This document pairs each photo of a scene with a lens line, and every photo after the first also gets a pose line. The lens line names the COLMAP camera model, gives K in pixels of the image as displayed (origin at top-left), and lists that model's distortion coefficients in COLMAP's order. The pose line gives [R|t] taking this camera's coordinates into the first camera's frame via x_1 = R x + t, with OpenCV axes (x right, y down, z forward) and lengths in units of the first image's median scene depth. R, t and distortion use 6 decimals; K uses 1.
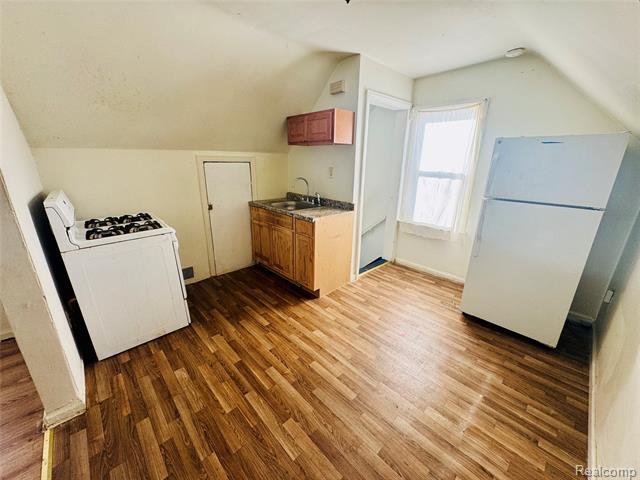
lens RADIAL K [[255.1, 0, 319.5], [0, 255.1, 239.1], [0, 0, 1]] dist [0.002420, -0.000138]
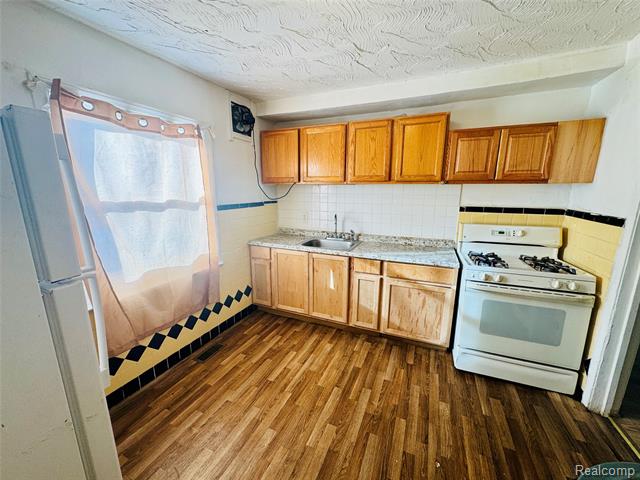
lens RADIAL K [[255.1, 0, 315.7], [0, 255.1, 246.0], [0, 0, 1]] dist [0.002420, -0.000138]
pose [[0.372323, 0.179959, -0.910489, 0.650987], [-0.275992, 0.958110, 0.076510, -0.095047], [0.886117, 0.222802, 0.406394, 0.272632]]
